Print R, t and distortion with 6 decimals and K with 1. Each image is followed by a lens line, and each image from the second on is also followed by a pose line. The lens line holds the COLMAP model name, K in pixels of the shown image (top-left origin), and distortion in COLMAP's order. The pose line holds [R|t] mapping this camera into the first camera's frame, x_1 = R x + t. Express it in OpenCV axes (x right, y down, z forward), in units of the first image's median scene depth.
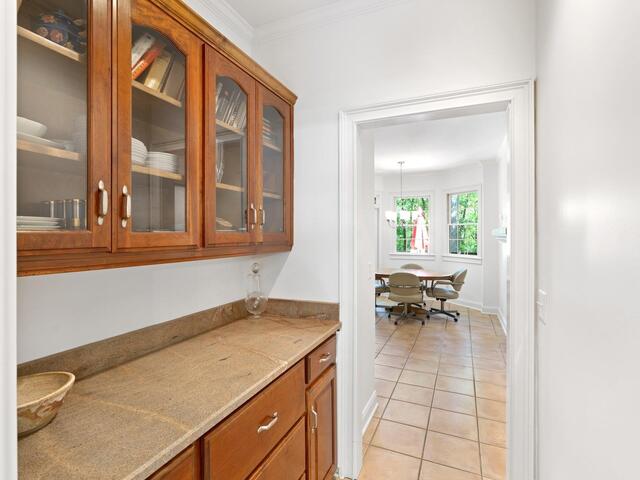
lens RADIAL K [[320.0, 0, 320.0], [0, 320.0, 240.0], [0, 0, 1]] dist [-0.000366, 0.000024]
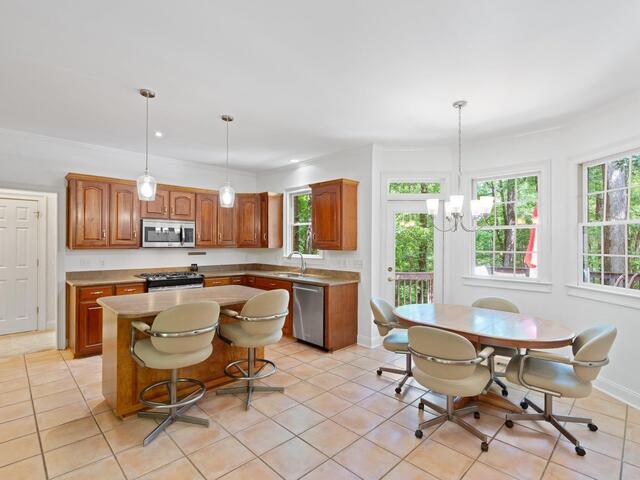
lens RADIAL K [[325.4, 0, 316.3], [0, 325.4, 242.8], [0, 0, 1]] dist [-0.001922, 0.000168]
pose [[0.930981, 0.009167, -0.364953, 0.232163], [-0.013208, 0.999876, -0.008579, -0.011554], [0.364829, 0.012807, 0.930986, 0.431738]]
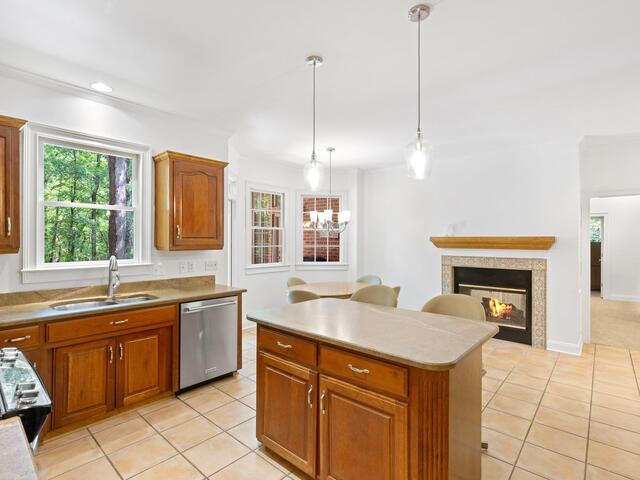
lens RADIAL K [[325.4, 0, 316.3], [0, 325.4, 242.8], [0, 0, 1]] dist [-0.001922, 0.000168]
pose [[0.299670, -0.000403, 0.954043, -0.517198], [0.010771, 0.999938, -0.002961, -0.009710], [-0.953982, 0.011163, 0.299656, 0.798503]]
